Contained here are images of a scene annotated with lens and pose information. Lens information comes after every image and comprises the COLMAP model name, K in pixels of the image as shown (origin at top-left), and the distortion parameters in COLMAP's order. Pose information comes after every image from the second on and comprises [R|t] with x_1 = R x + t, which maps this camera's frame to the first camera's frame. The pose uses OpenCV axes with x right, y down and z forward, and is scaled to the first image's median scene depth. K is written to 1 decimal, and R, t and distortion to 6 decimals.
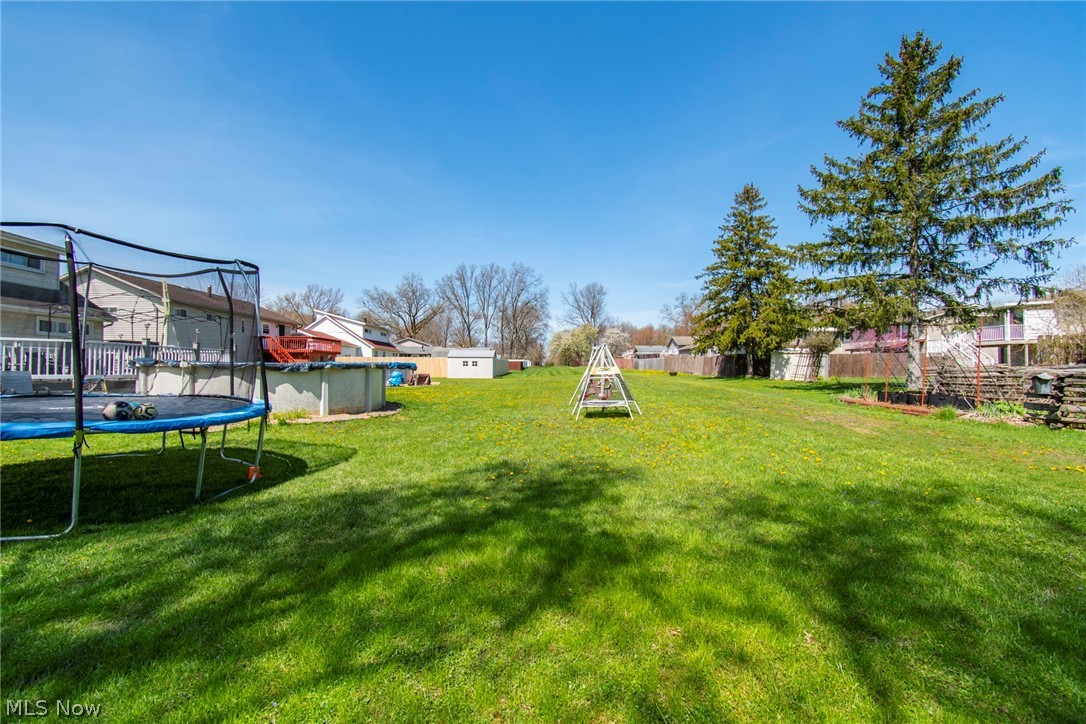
lens RADIAL K [[488.0, 0, 541.3], [0, 488.0, 366.5], [0, 0, 1]] dist [0.001856, -0.000216]
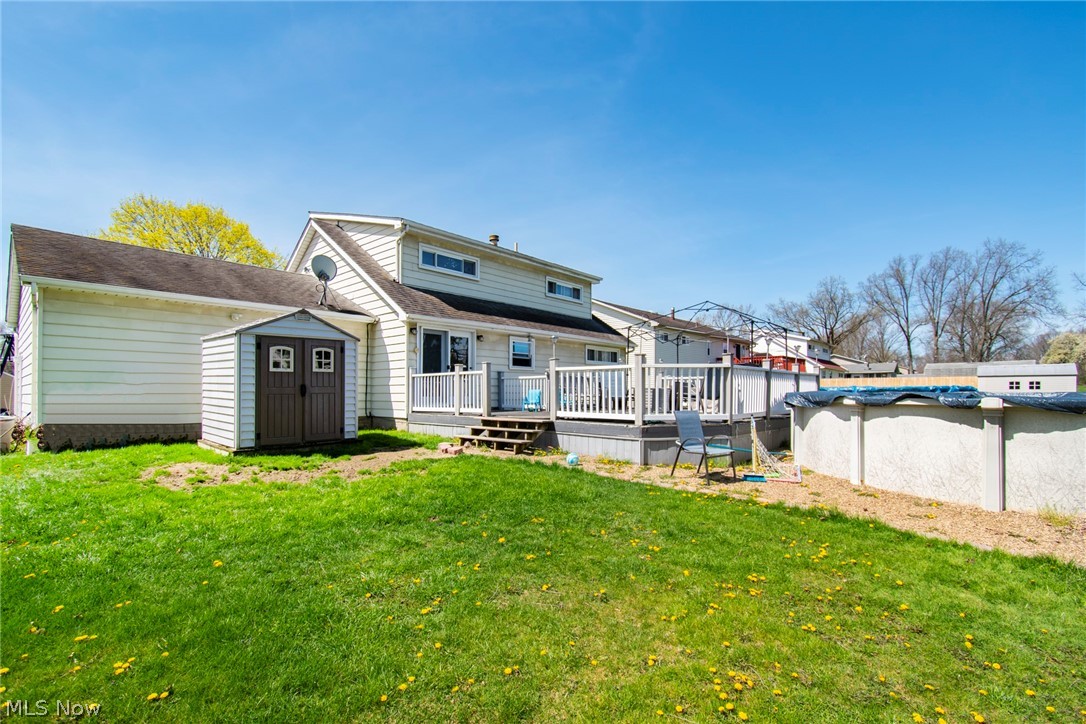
lens RADIAL K [[497.5, 0, 540.9], [0, 497.5, 391.6], [0, 0, 1]] dist [-0.000055, 0.000165]
pose [[0.750677, -0.007142, -0.660630, -0.097974], [0.010539, 0.999944, 0.001166, -0.002757], [0.660585, -0.007837, 0.750710, 0.044371]]
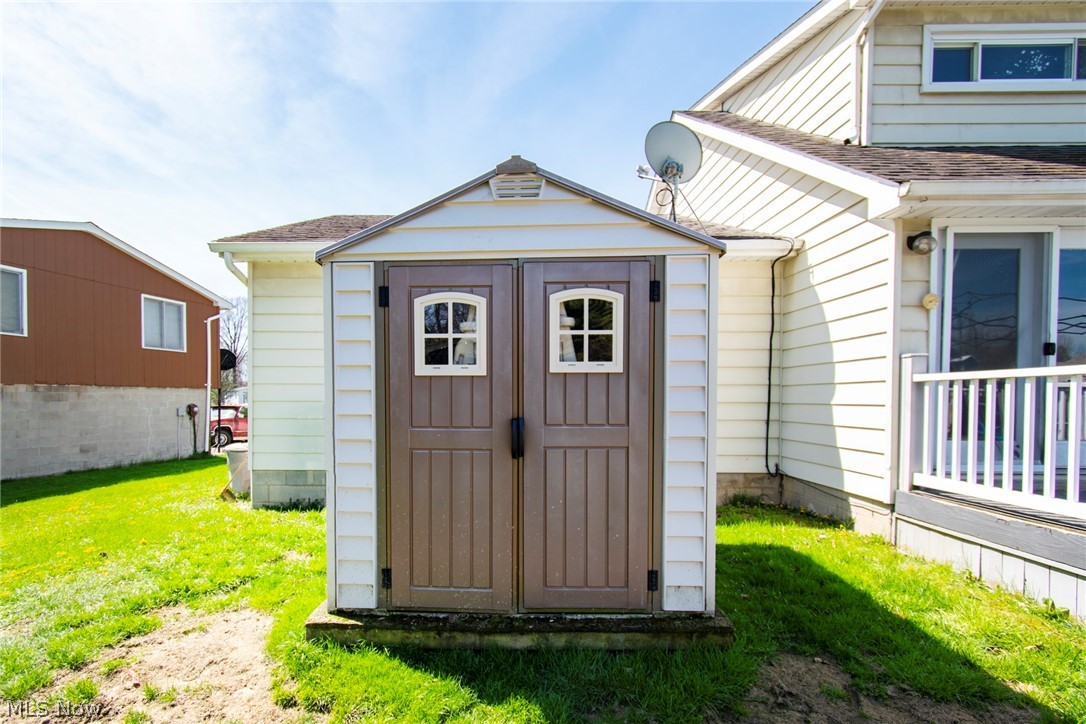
lens RADIAL K [[507.4, 0, 490.5], [0, 507.4, 403.3], [0, 0, 1]] dist [0.001543, -0.000286]
pose [[-0.010498, 0.006884, -0.999921, -0.177529], [0.004038, 0.999968, 0.006841, -0.005944], [0.999937, -0.003966, -0.010525, 0.091138]]
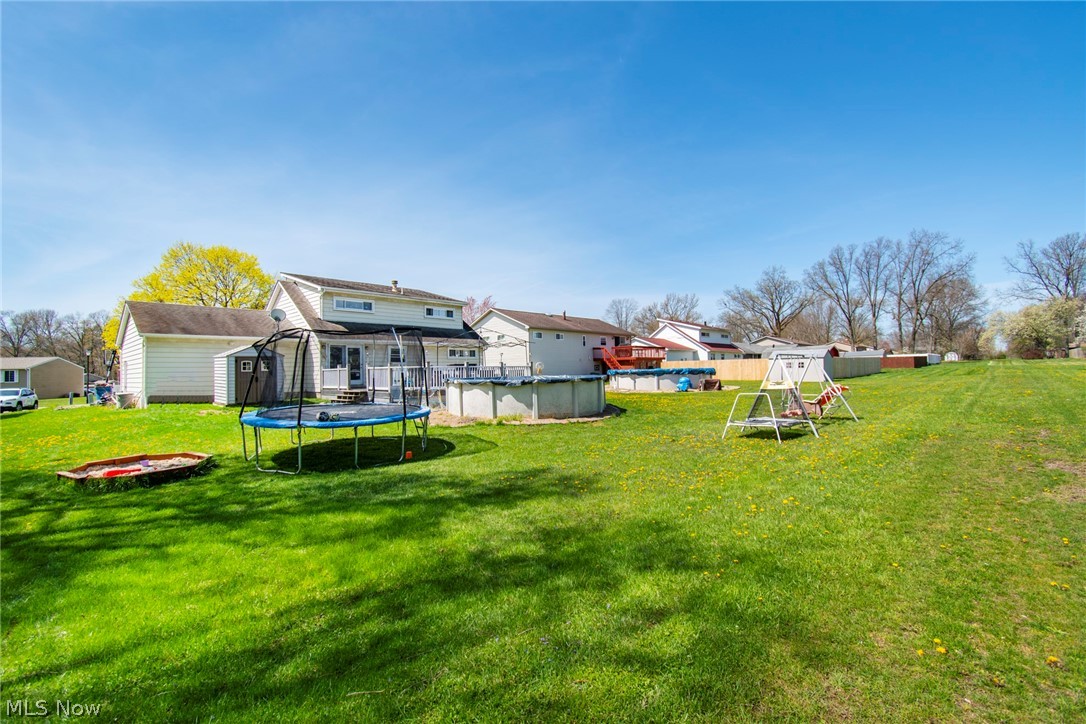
lens RADIAL K [[488.0, 0, 541.3], [0, 488.0, 366.5], [0, 0, 1]] dist [0.001856, -0.000216]
pose [[0.725890, -0.024907, -0.687359, 0.067478], [0.026416, 0.999616, -0.008325, -0.004139], [0.687303, -0.012114, 0.726270, 0.011049]]
